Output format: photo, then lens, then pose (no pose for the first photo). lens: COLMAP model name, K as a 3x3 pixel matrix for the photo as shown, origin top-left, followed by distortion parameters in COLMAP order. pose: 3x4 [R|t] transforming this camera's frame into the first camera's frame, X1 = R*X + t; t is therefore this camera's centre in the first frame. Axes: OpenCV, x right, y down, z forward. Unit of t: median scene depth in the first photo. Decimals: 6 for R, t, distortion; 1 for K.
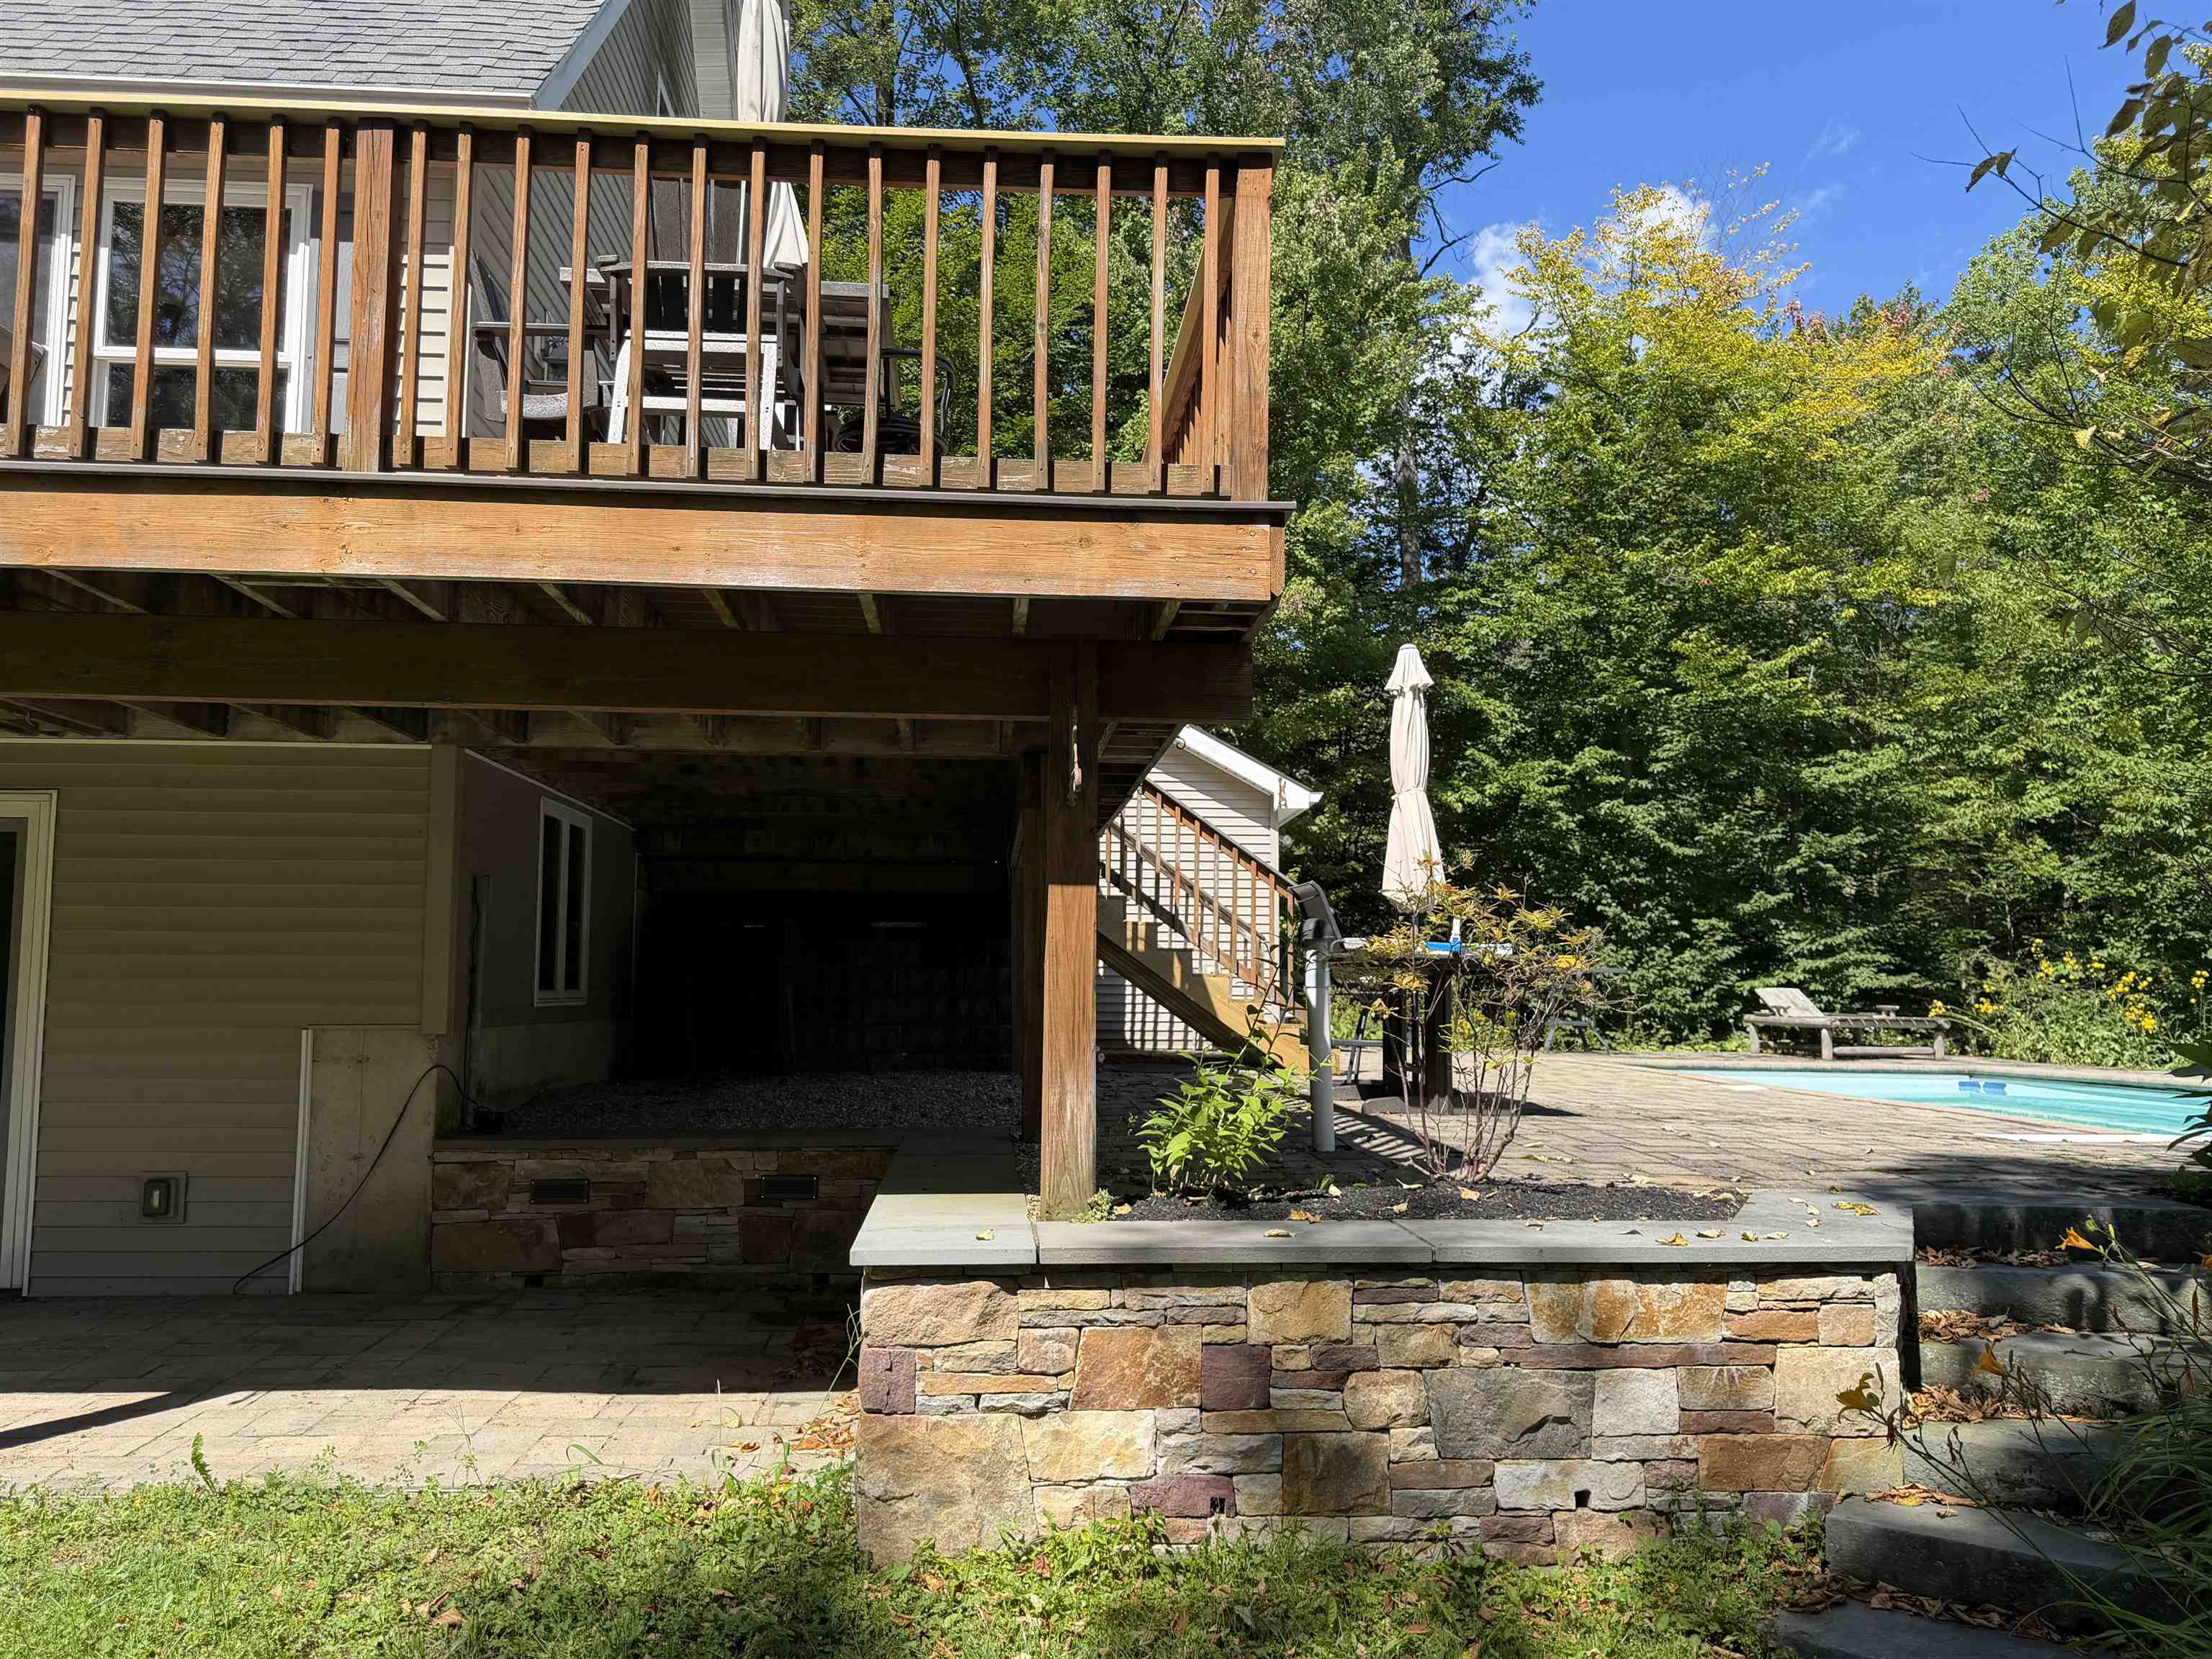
lens RADIAL K [[1577.9, 0, 1106.0], [0, 1577.9, 829.5], [0, 0, 1]] dist [0.022742, -0.001650]
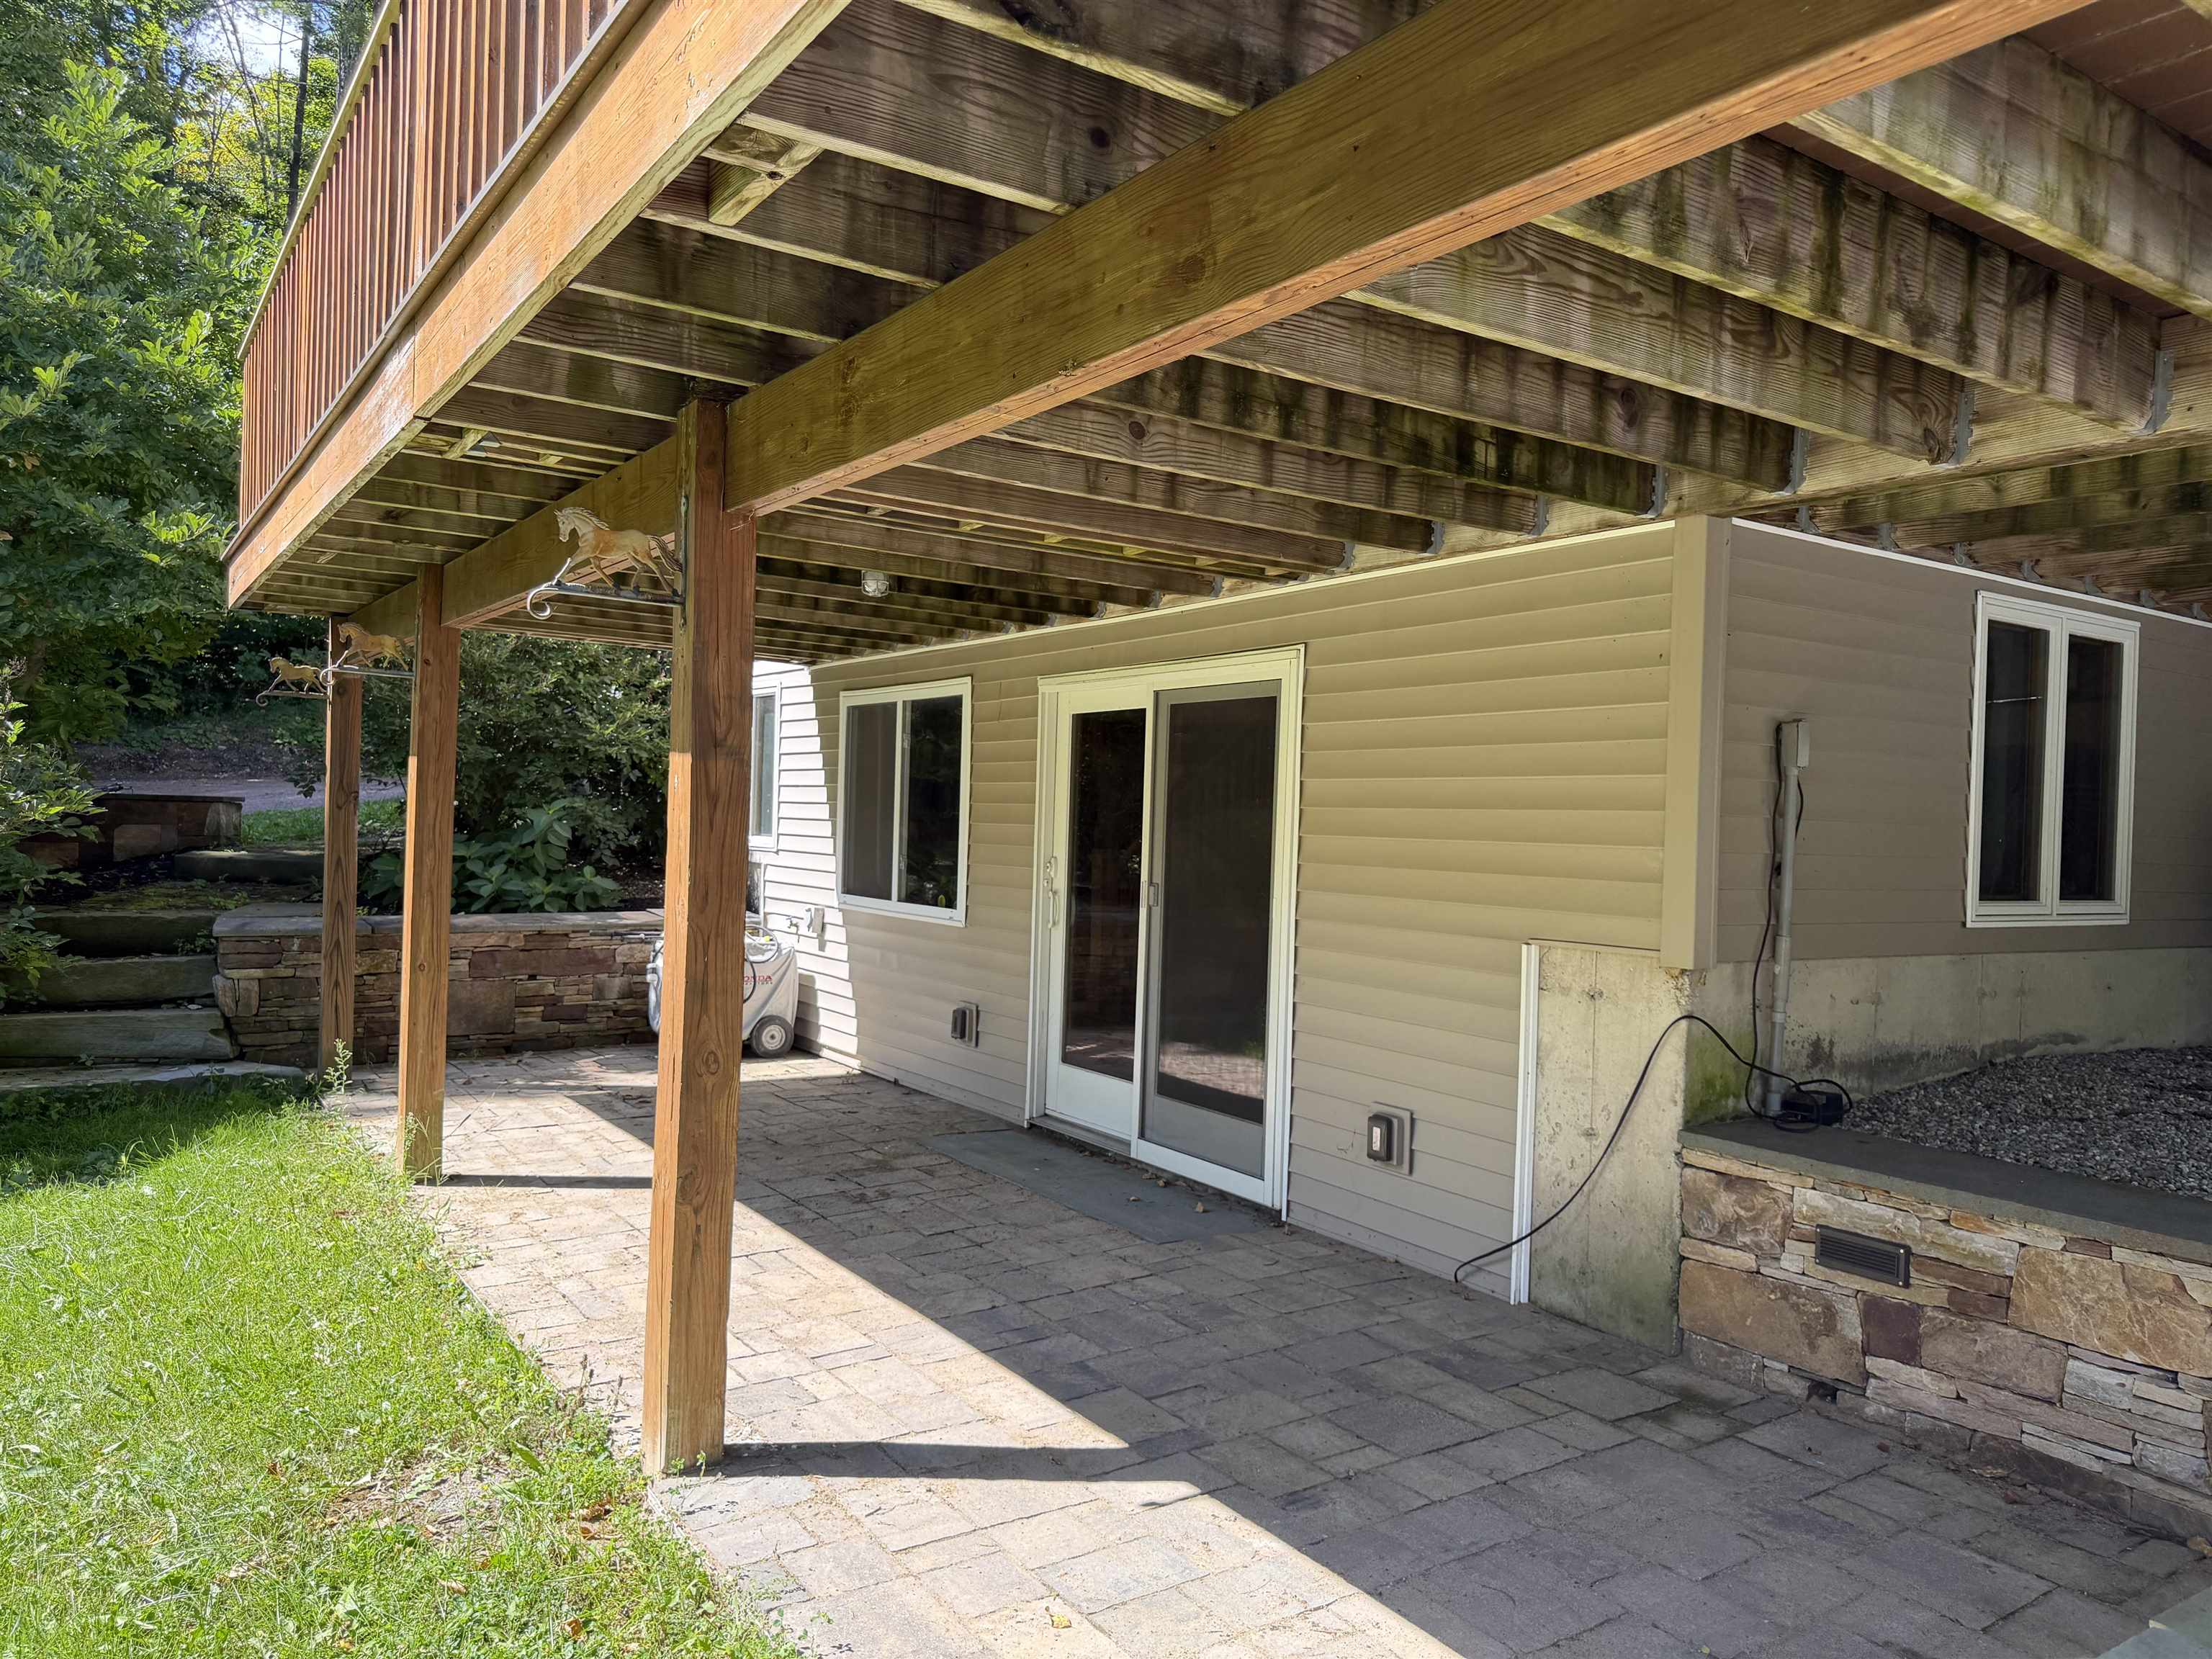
lens RADIAL K [[1539.2, 0, 1106.0], [0, 1539.2, 829.5], [0, 0, 1]] dist [-0.007036, -0.009010]
pose [[0.465948, 0.015036, -0.884684, 0.022755], [0.057728, 0.997209, 0.047353, 0.029194], [0.882927, -0.073135, 0.463780, 0.503160]]
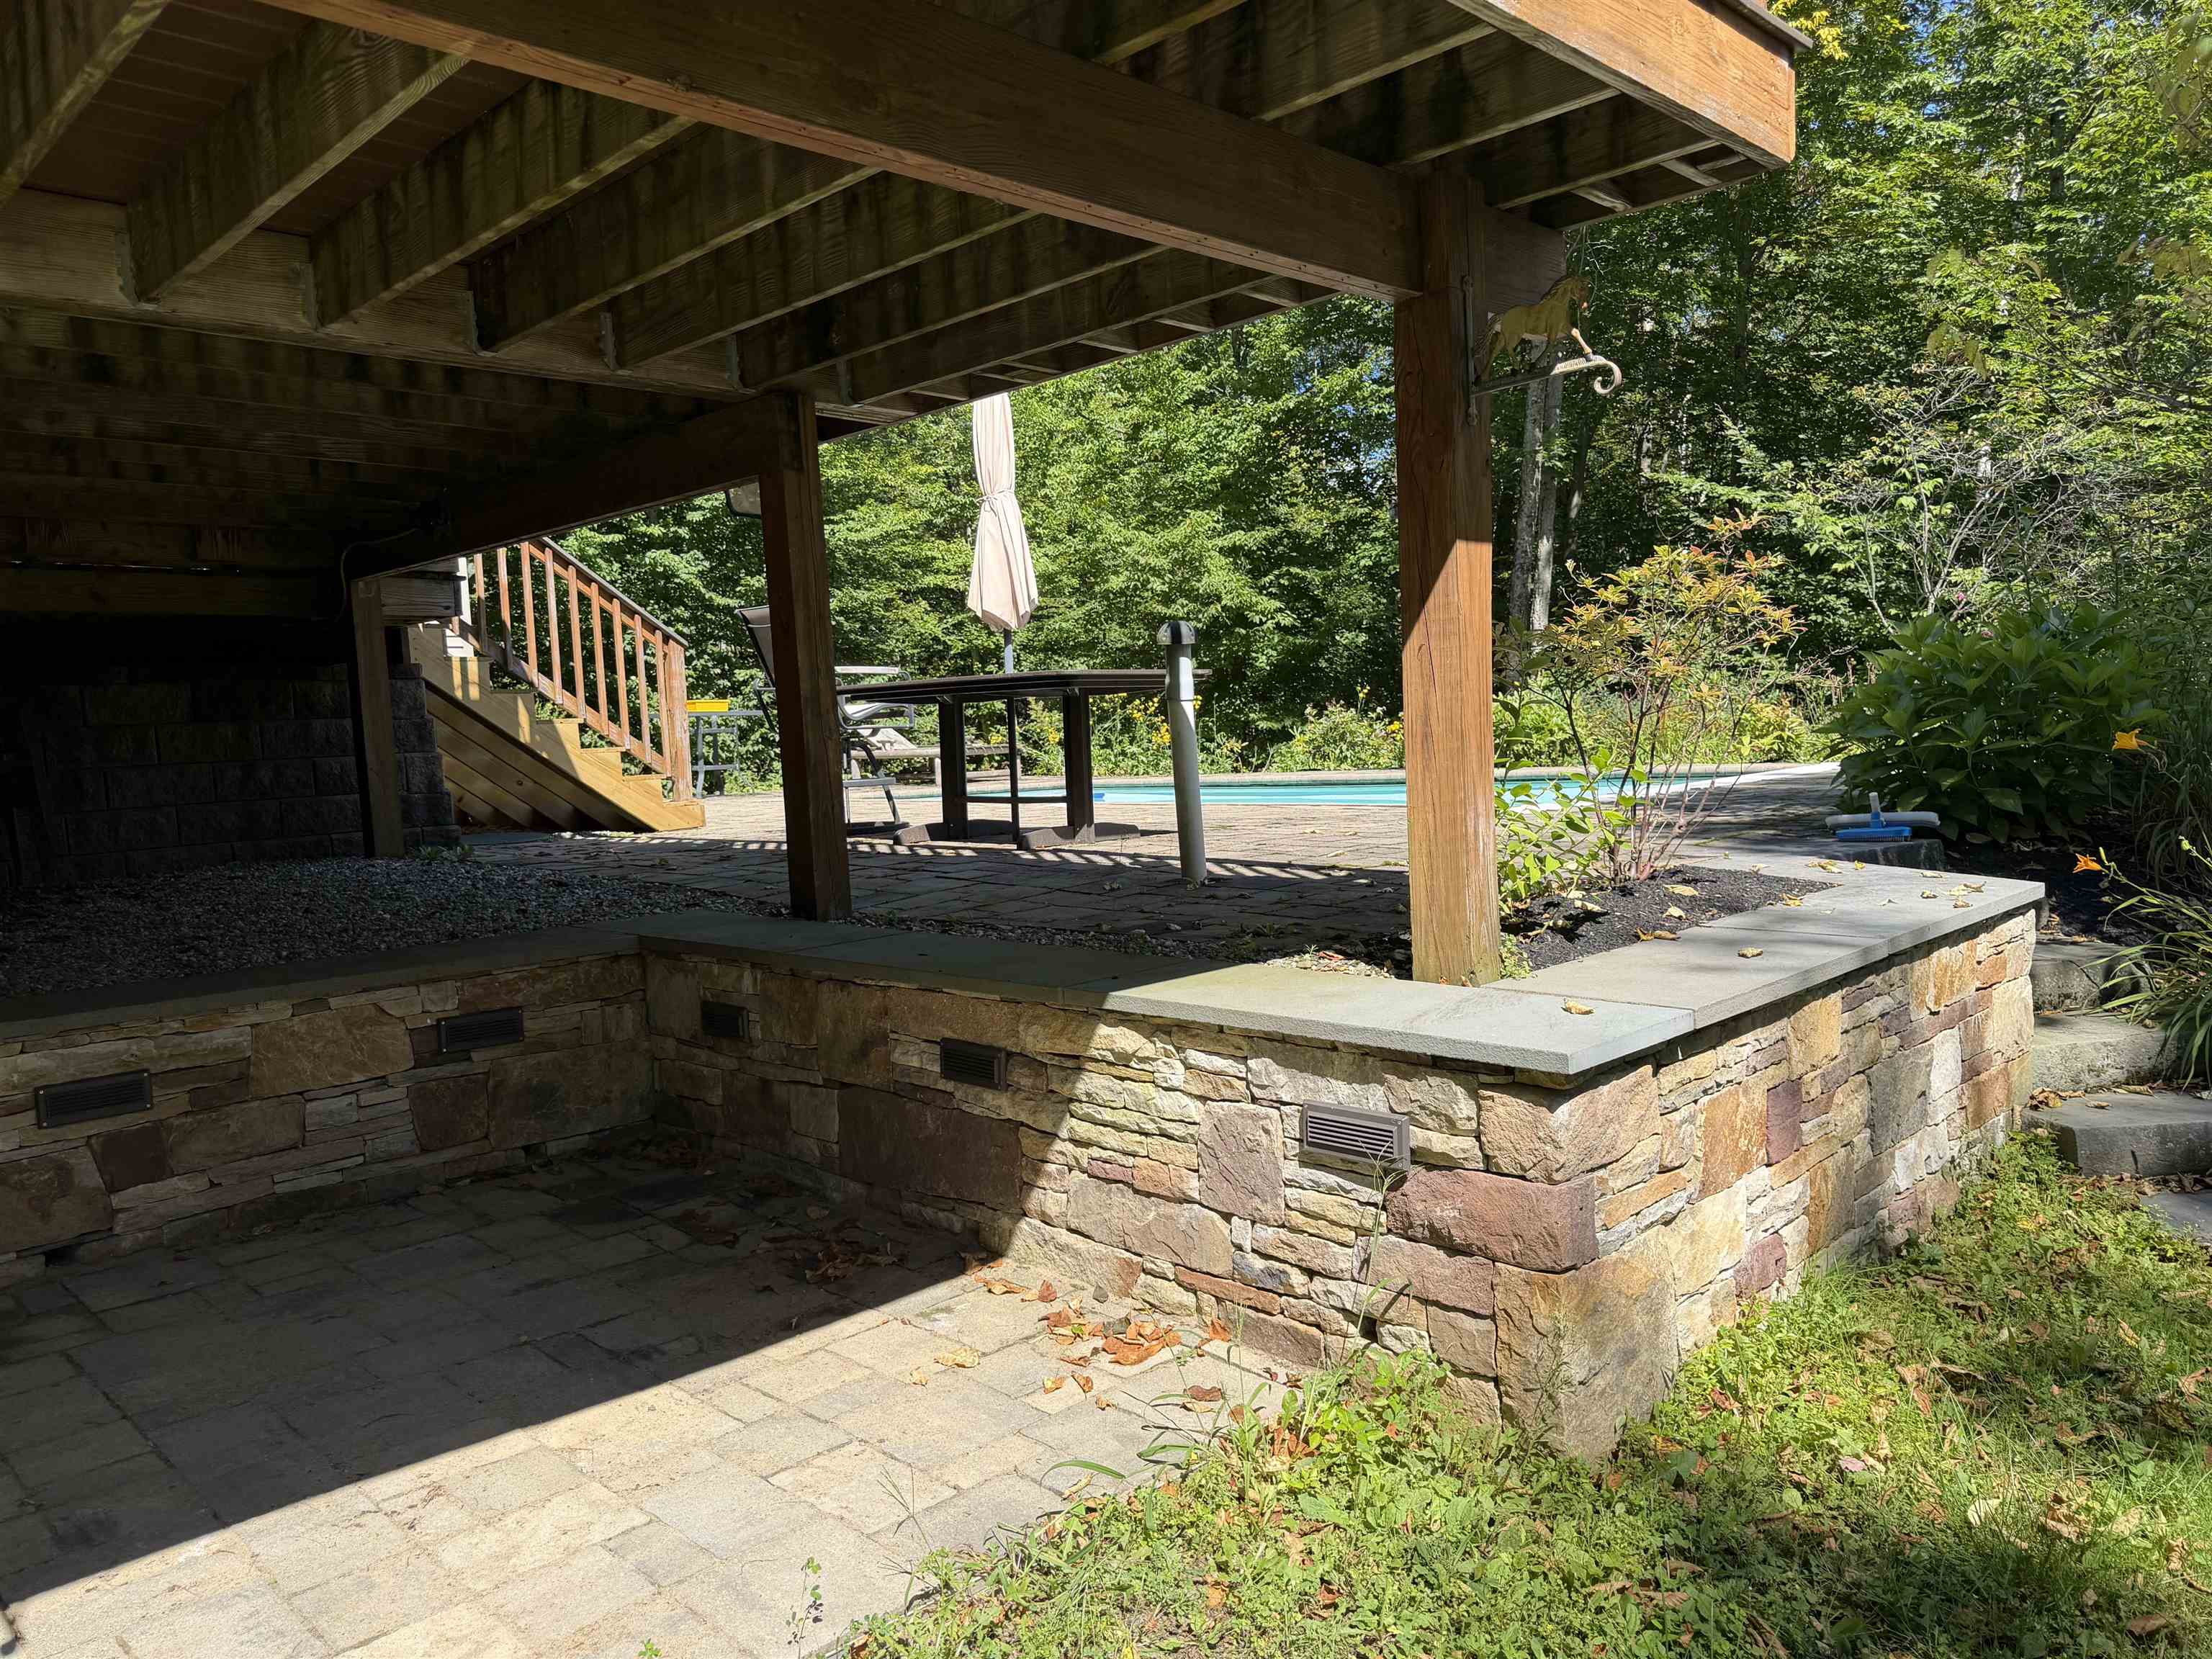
lens RADIAL K [[1539.2, 0, 1106.0], [0, 1539.2, 829.5], [0, 0, 1]] dist [-0.007036, -0.009010]
pose [[0.770855, -0.079399, 0.632044, -0.404400], [-0.018700, 0.988954, 0.147041, 0.044206], [-0.636737, -0.125166, 0.760855, 0.358195]]
